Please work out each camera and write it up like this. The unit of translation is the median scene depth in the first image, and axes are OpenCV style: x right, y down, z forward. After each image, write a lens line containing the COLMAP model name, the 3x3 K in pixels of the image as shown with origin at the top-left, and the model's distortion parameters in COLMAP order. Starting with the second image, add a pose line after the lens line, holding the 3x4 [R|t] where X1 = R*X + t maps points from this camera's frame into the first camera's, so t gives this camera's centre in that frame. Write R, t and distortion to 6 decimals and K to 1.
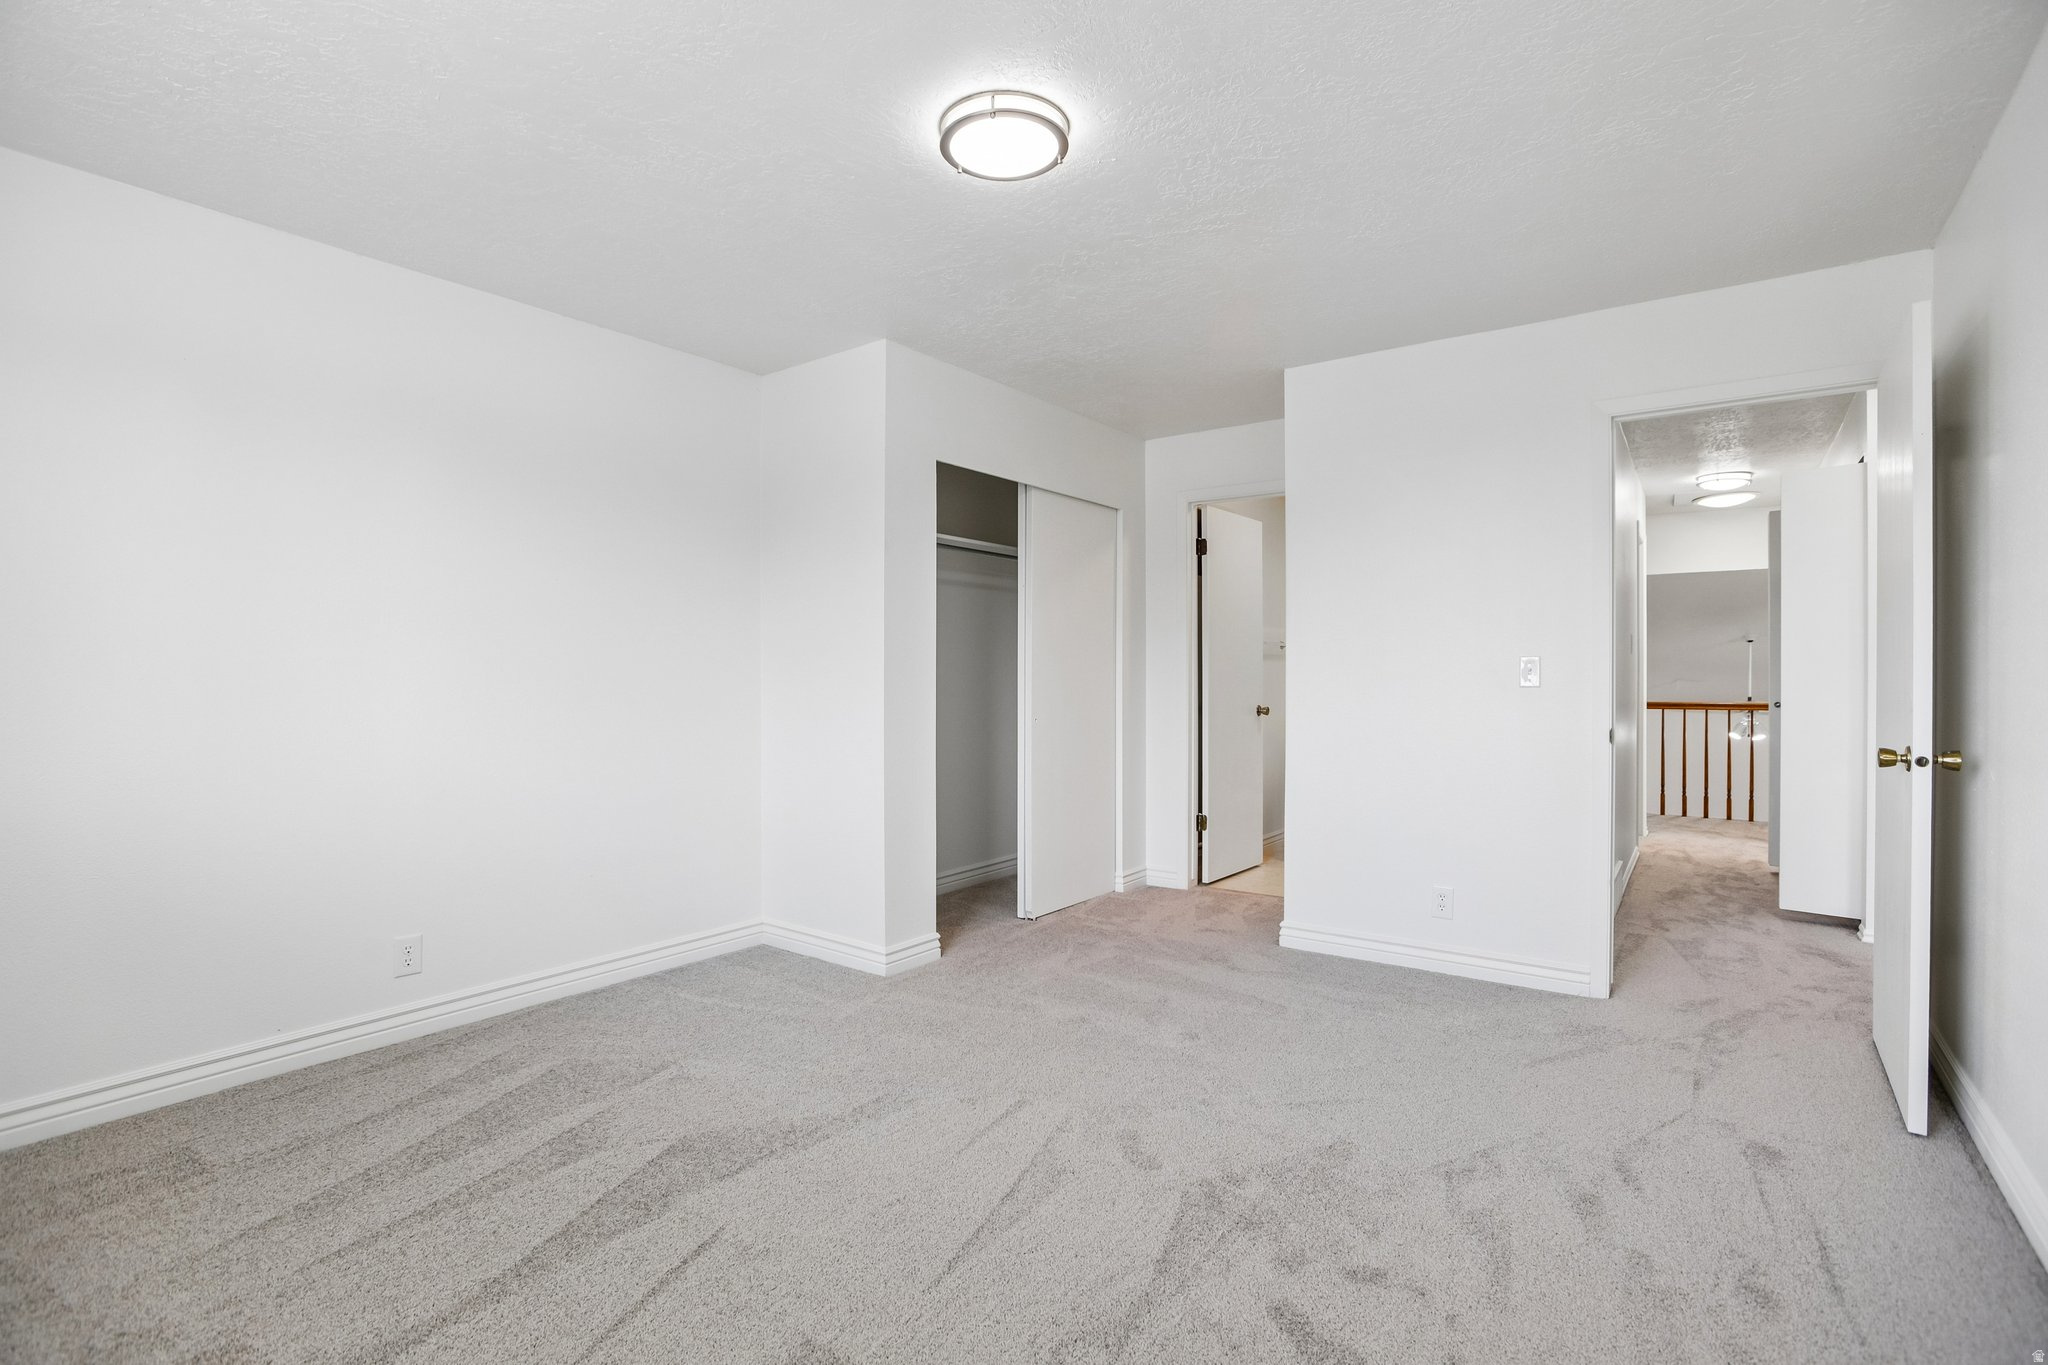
lens RADIAL K [[971.9, 0, 1021.7], [0, 971.9, 672.1], [0, 0, 1]] dist [-0.031980, 0.011110]
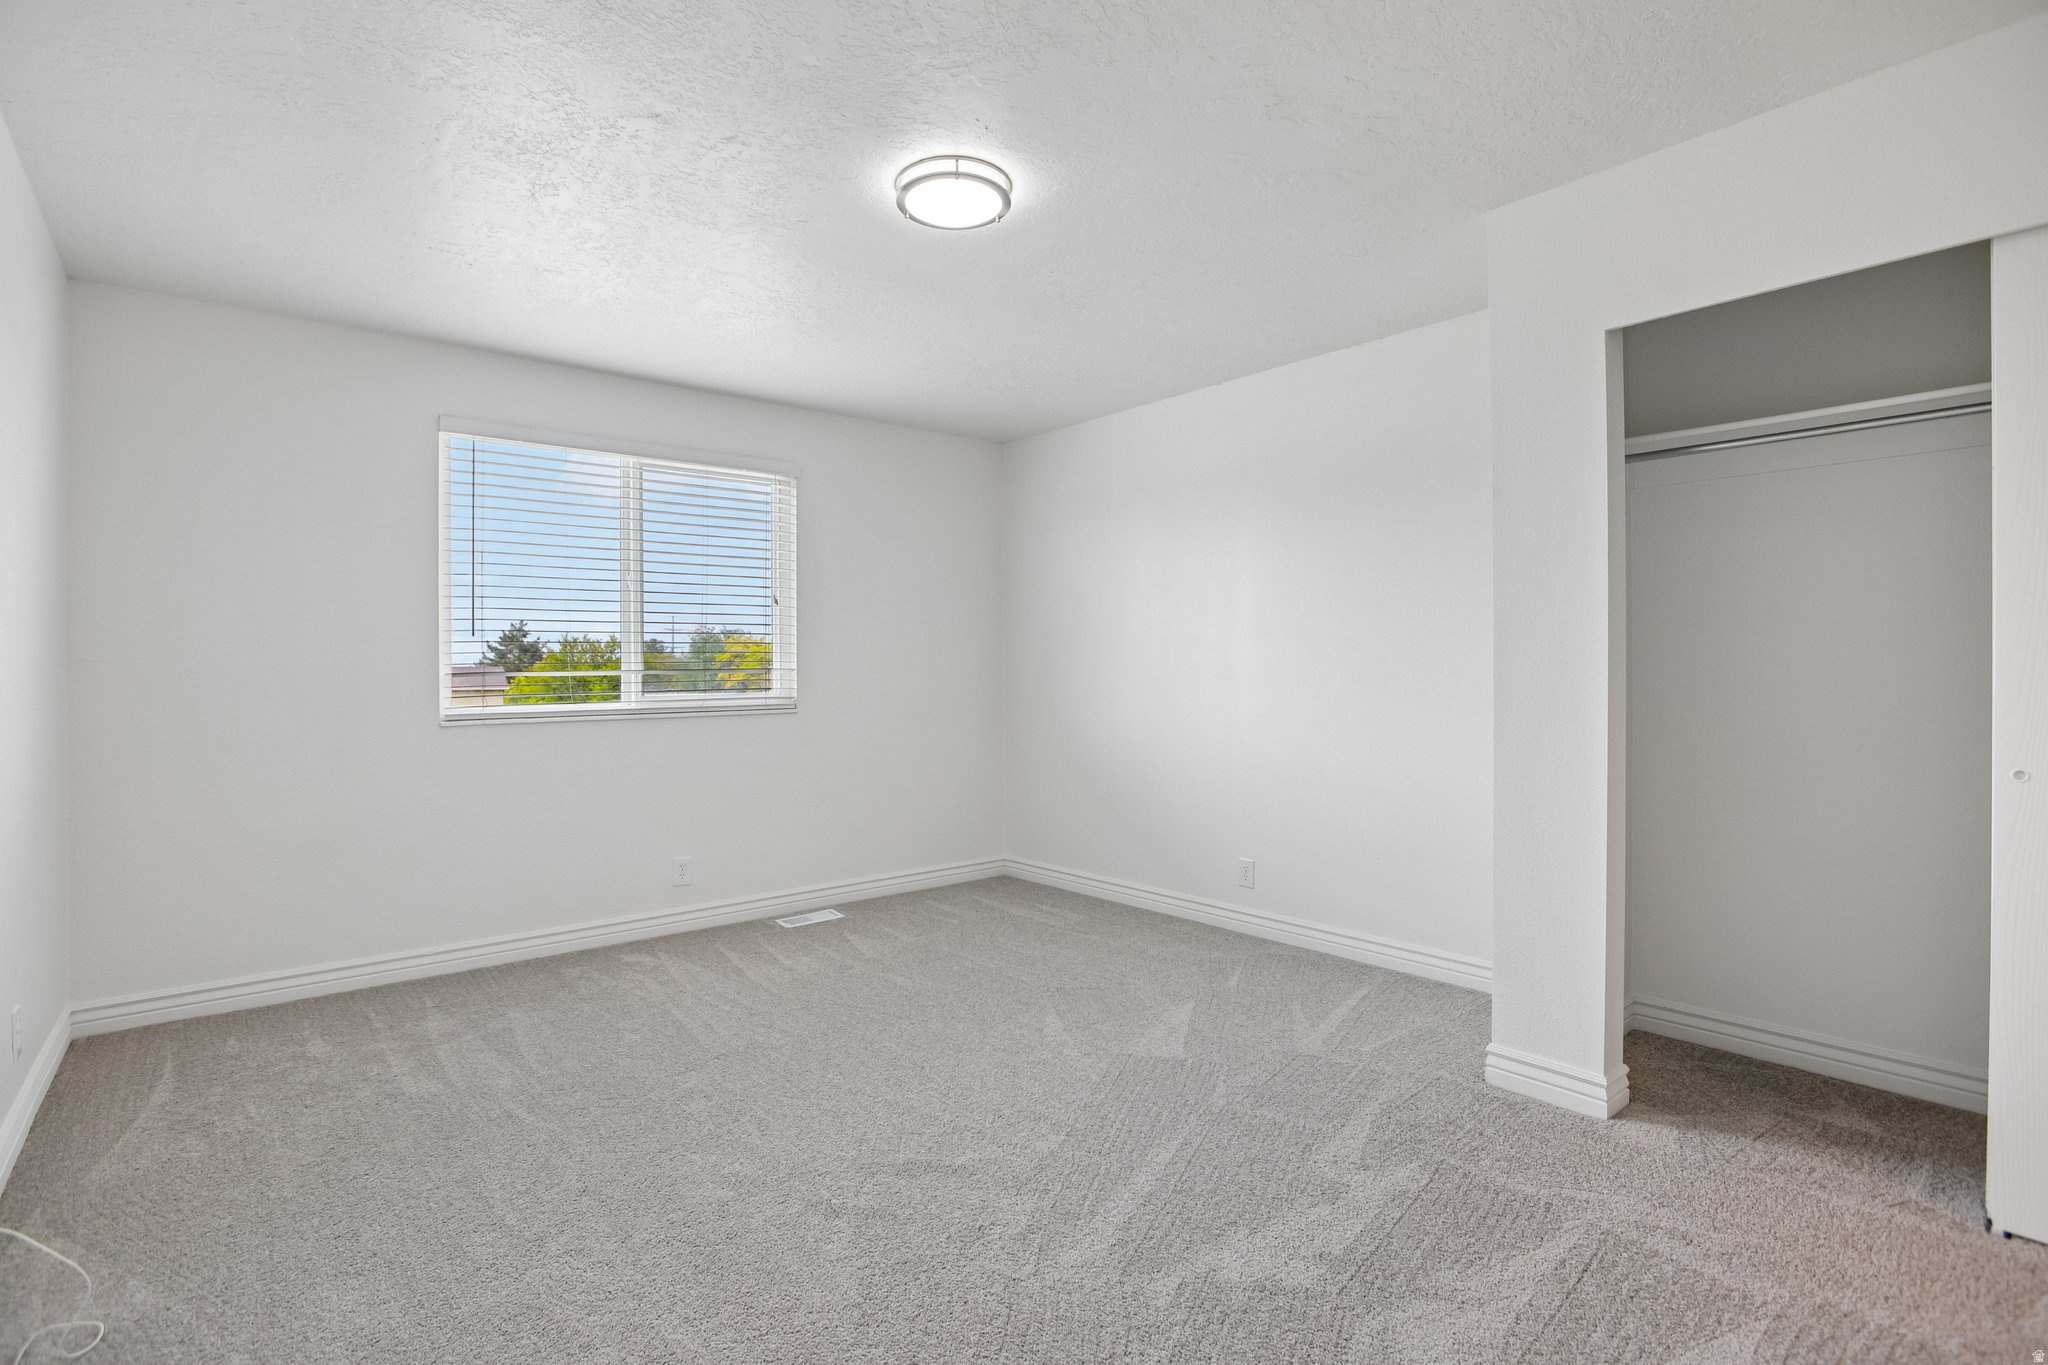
lens RADIAL K [[971.9, 0, 1021.7], [0, 971.9, 672.1], [0, 0, 1]] dist [-0.031980, 0.011110]
pose [[-0.250354, 0.005482, -0.968139, 0.614137], [0.013491, 0.999907, 0.002173, -0.003030], [0.968060, -0.012517, -0.250405, 0.793822]]
